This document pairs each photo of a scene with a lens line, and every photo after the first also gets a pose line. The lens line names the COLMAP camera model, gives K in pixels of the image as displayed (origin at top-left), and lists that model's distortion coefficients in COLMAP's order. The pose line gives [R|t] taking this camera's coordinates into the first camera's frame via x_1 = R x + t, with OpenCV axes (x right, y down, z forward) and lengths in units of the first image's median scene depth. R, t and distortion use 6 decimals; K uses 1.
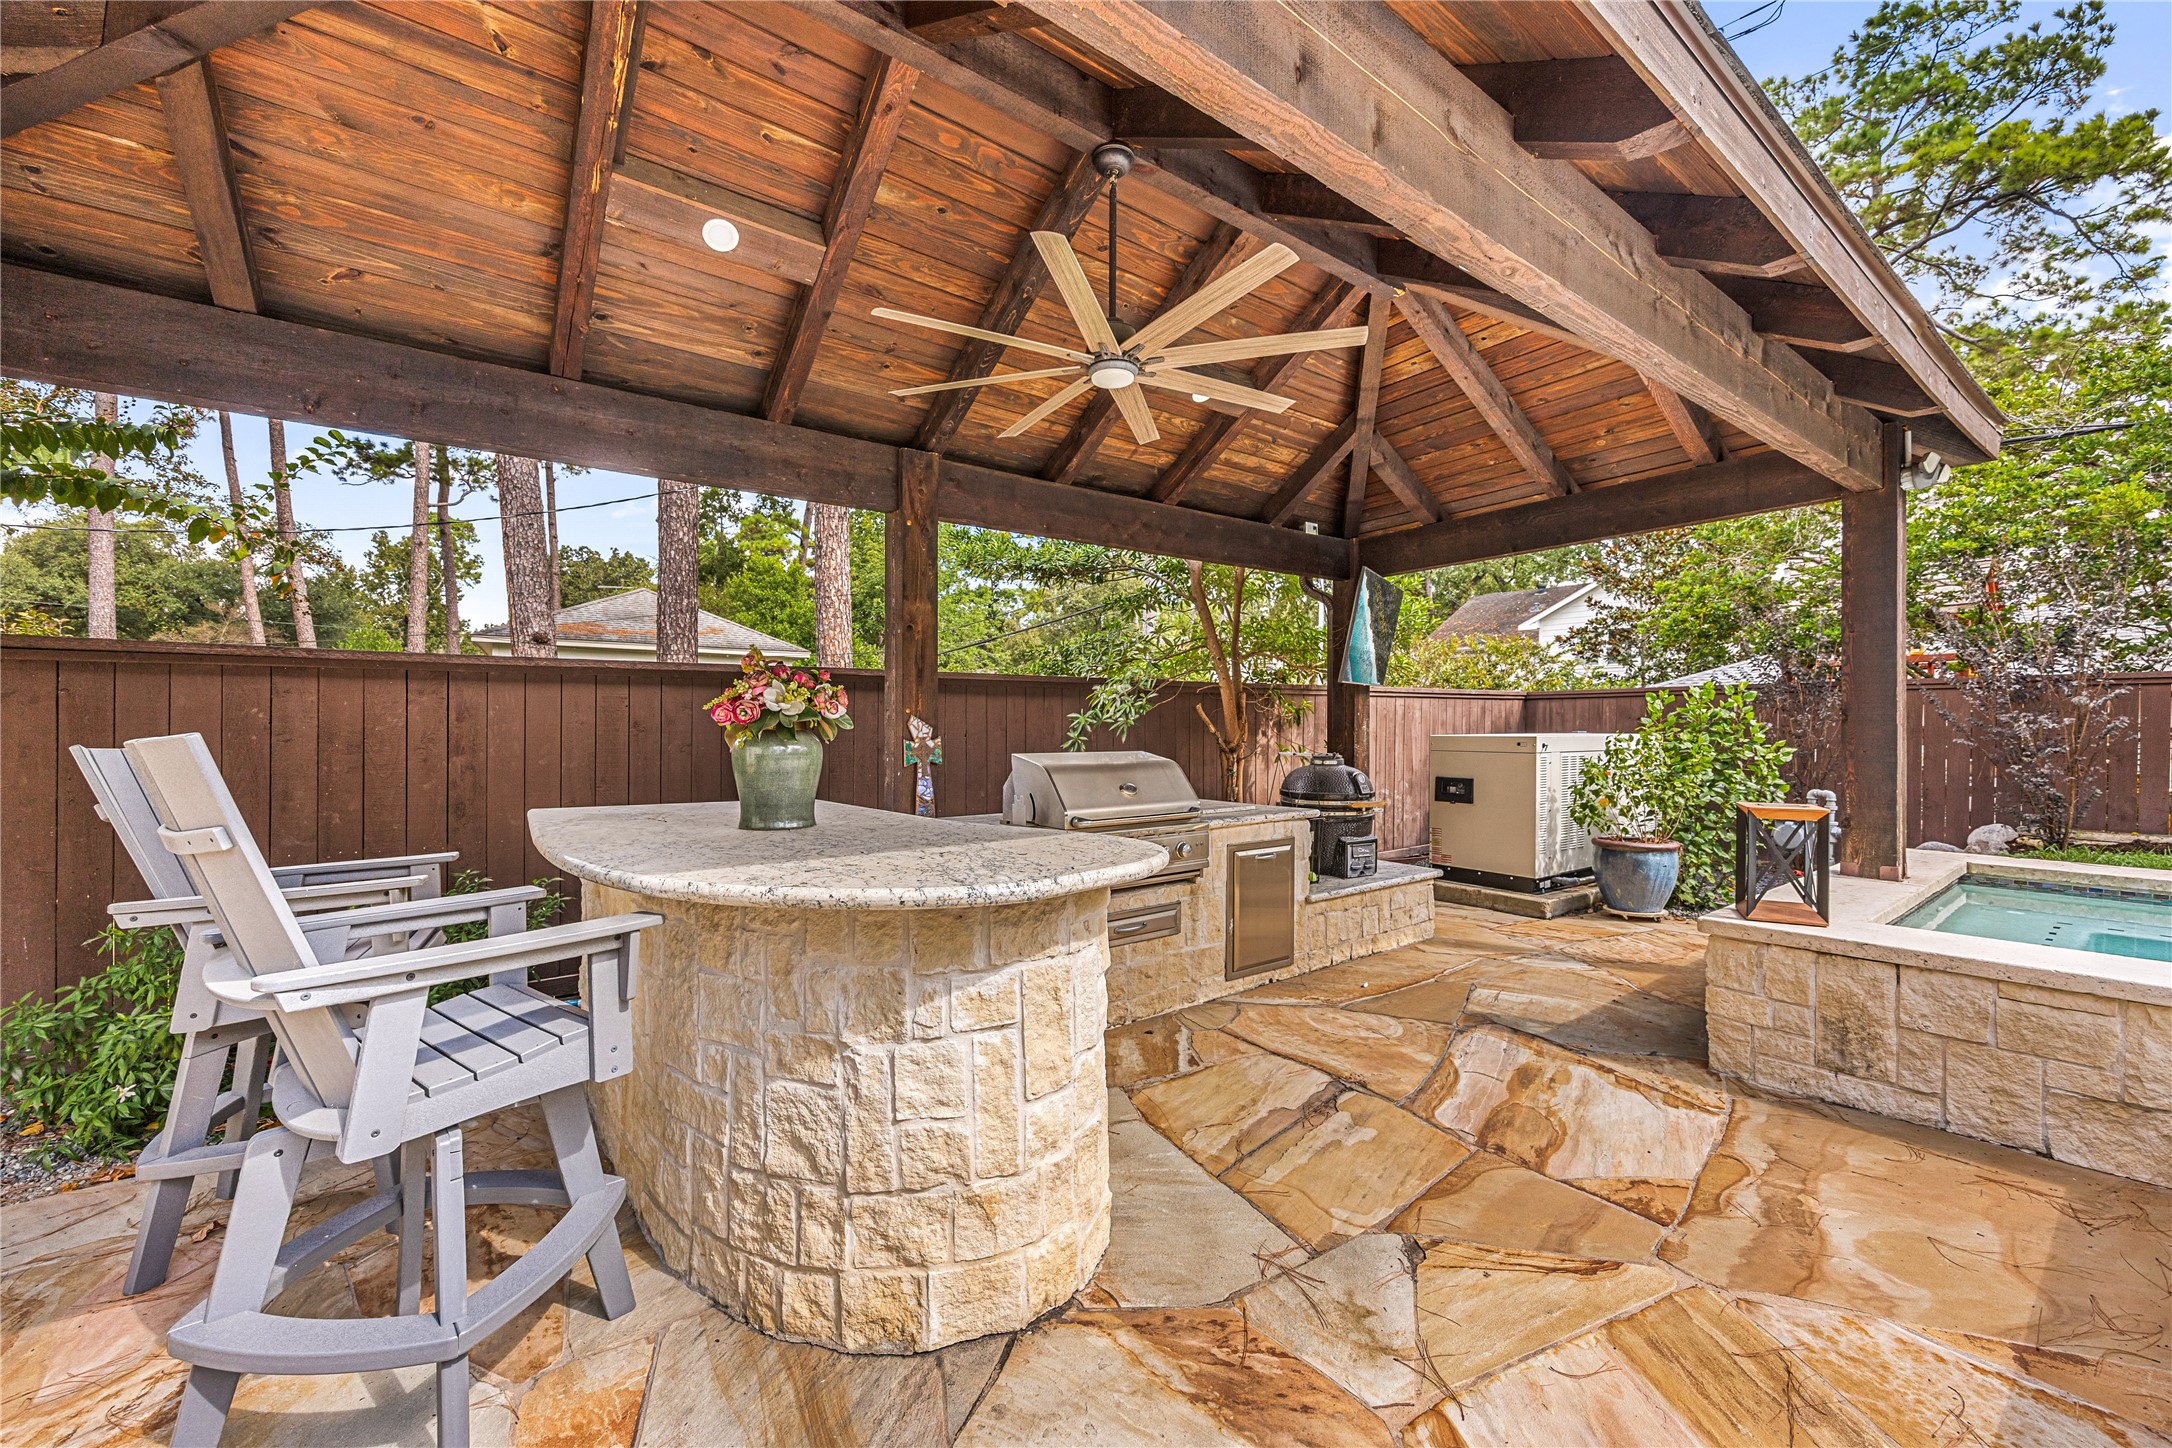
lens RADIAL K [[846.5, 0, 1091.0], [0, 846.5, 727.4], [0, 0, 1]] dist [0.000066, -0.000681]
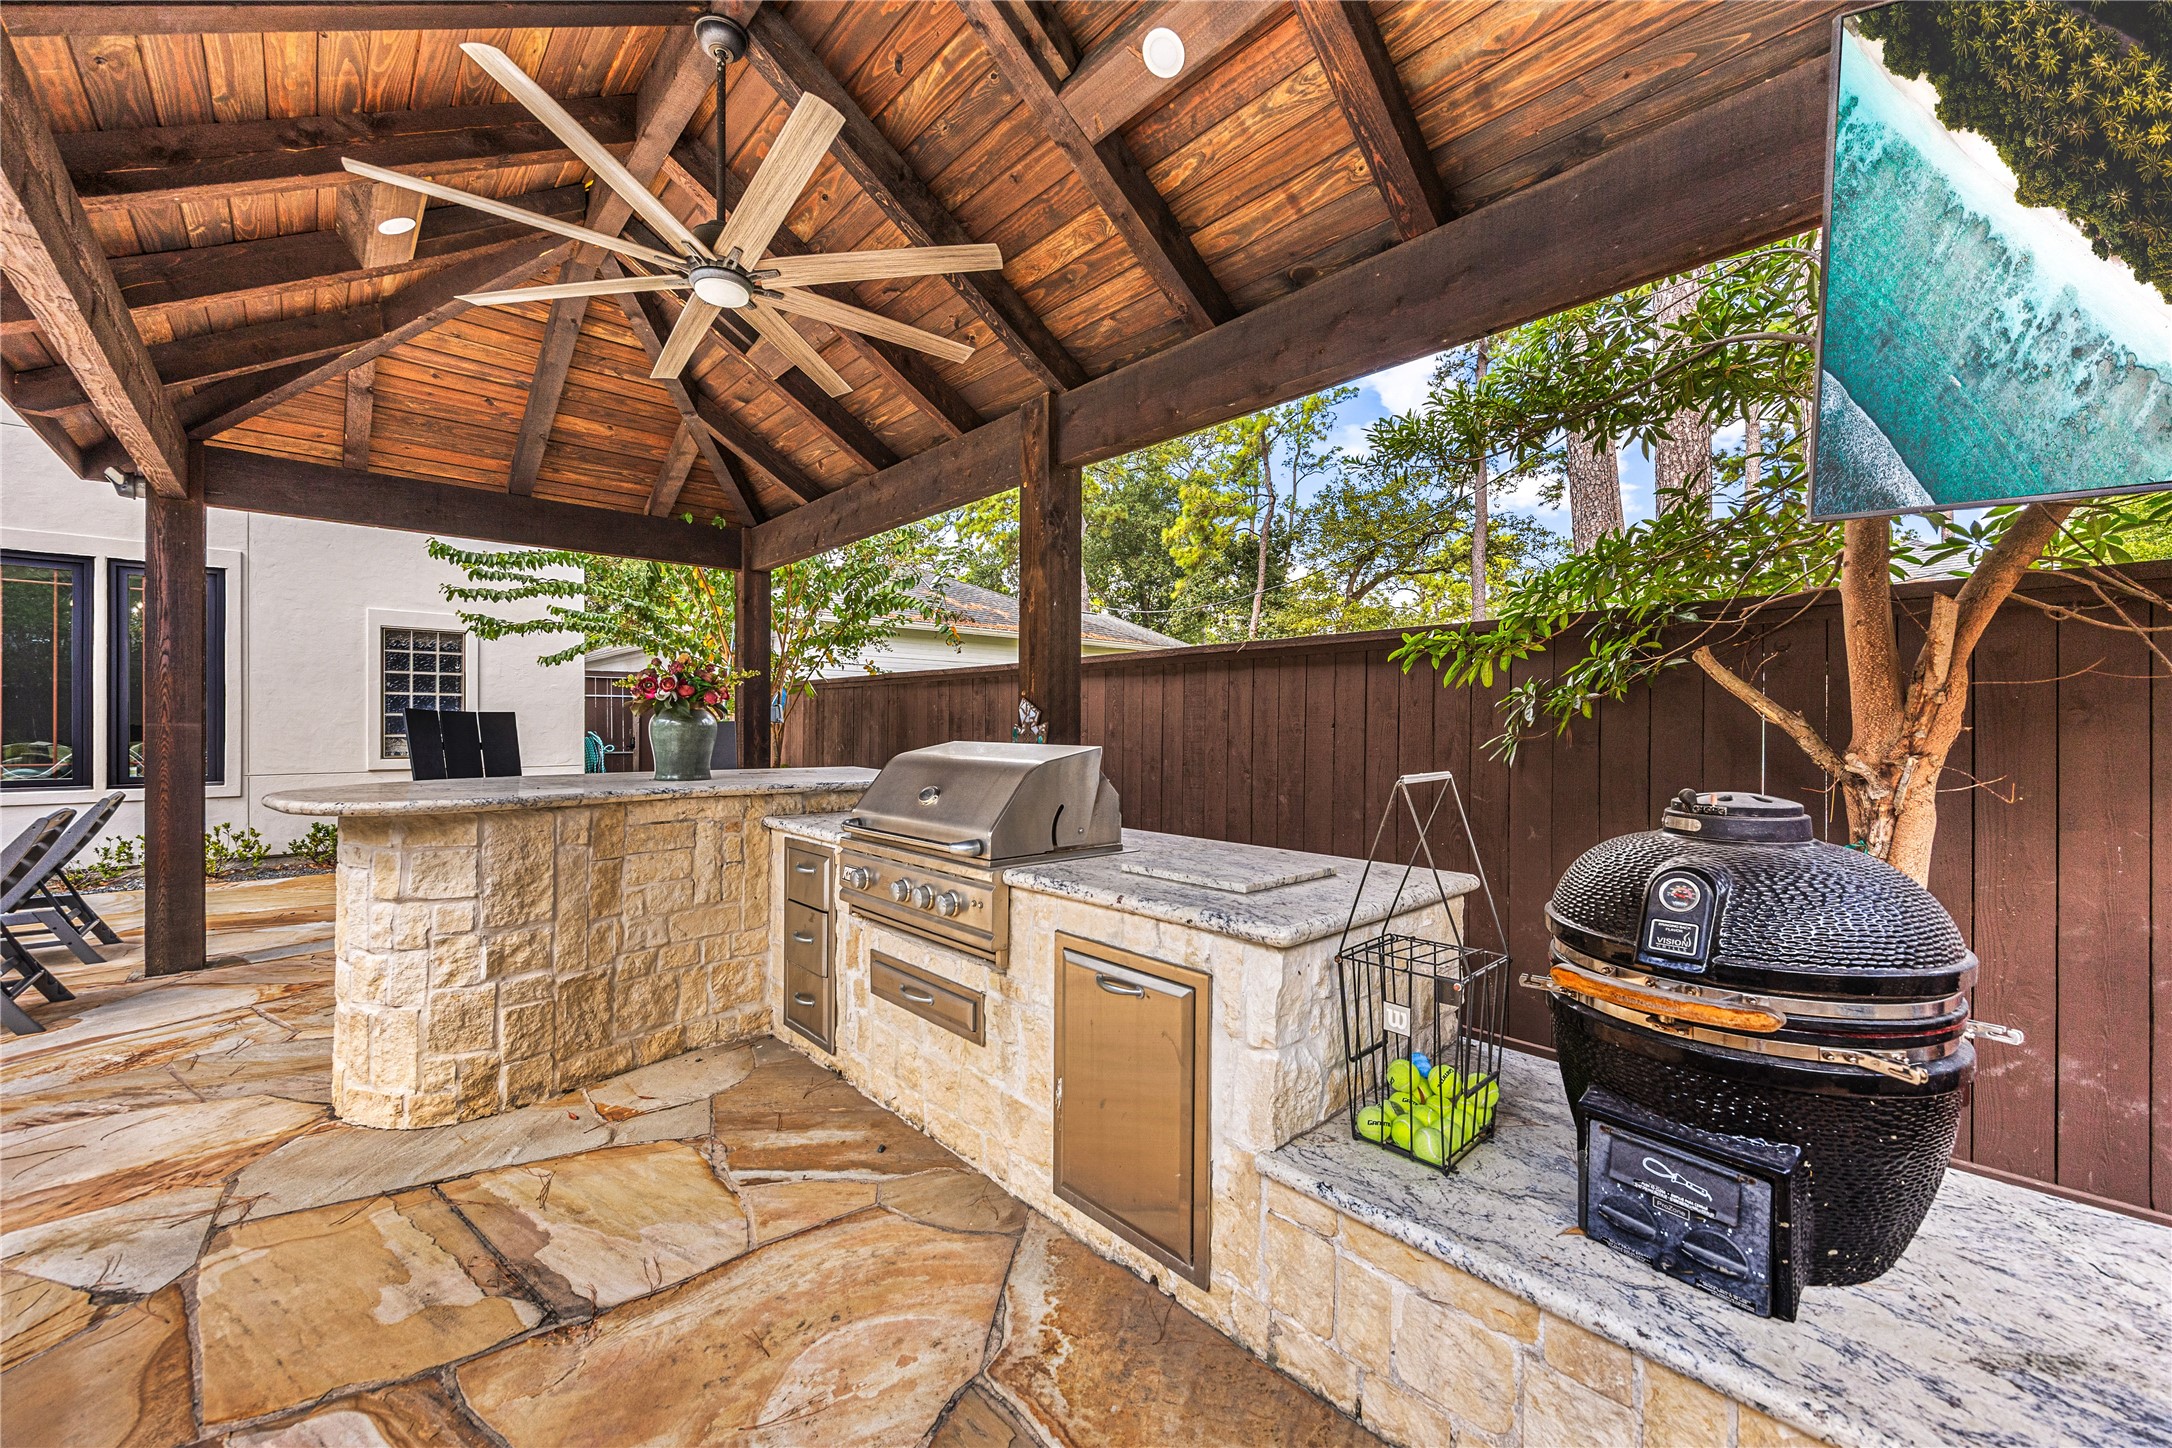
lens RADIAL K [[846.5, 0, 1085.4], [0, 846.5, 724.8], [0, 0, 1]] dist [0.000066, -0.000681]
pose [[0.087179, 0.001108, -0.996192, 0.954975], [-0.004112, 0.999991, 0.000752, 0.018736], [0.996184, 0.004031, 0.087183, 1.373850]]
